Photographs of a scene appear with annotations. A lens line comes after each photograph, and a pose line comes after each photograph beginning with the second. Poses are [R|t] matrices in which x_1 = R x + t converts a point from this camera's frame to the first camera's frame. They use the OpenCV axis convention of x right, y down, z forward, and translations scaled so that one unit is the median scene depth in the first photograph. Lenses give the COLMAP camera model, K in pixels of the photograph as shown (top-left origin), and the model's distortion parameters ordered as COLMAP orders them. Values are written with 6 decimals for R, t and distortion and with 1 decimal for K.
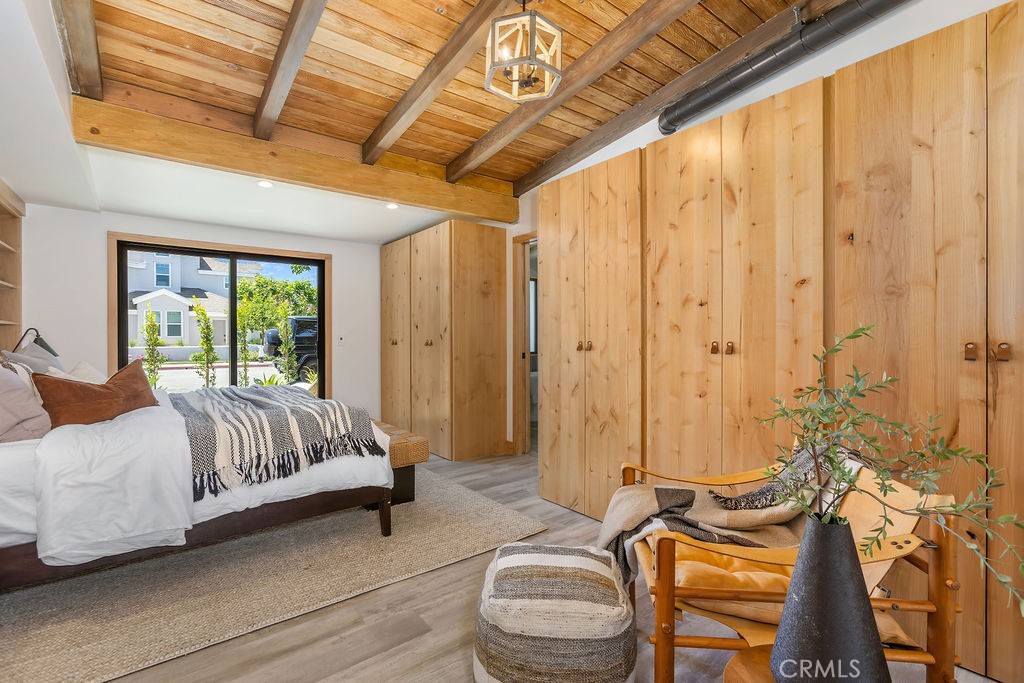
lens RADIAL K [[468.5, 0, 512.0], [0, 468.5, 341.5], [0, 0, 1]] dist [-0.004397, 0.000028]
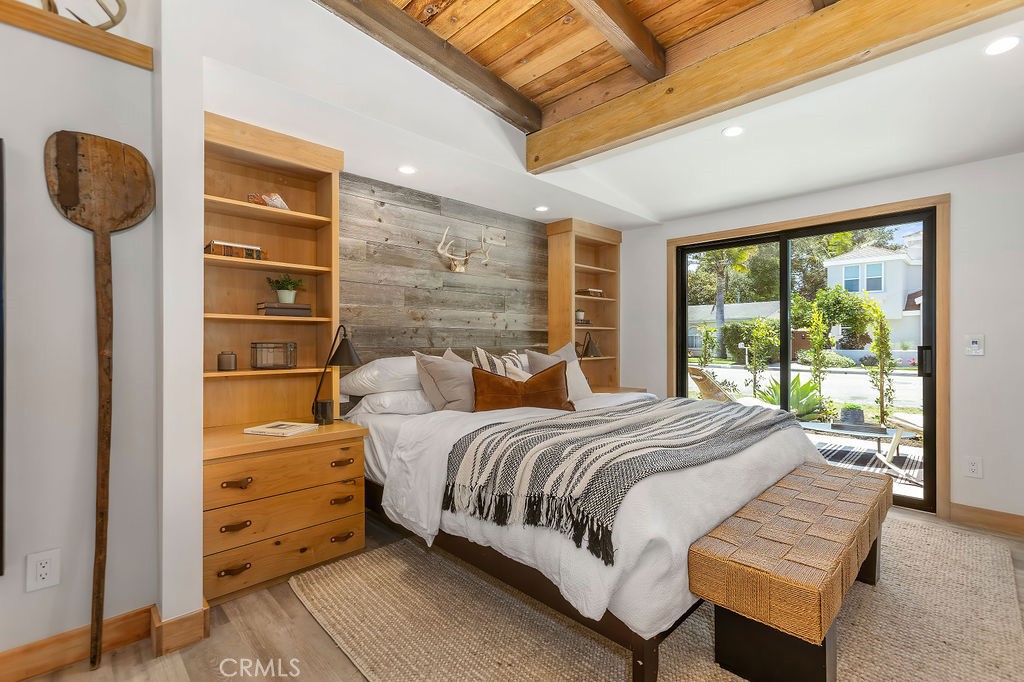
lens RADIAL K [[468.5, 0, 512.0], [0, 468.5, 341.0], [0, 0, 1]] dist [-0.004397, 0.000028]
pose [[0.101907, 0.003318, -0.994788, 0.239721], [-0.008594, 0.999960, 0.002455, -0.009283], [0.994757, 0.008299, 0.101931, 0.831426]]
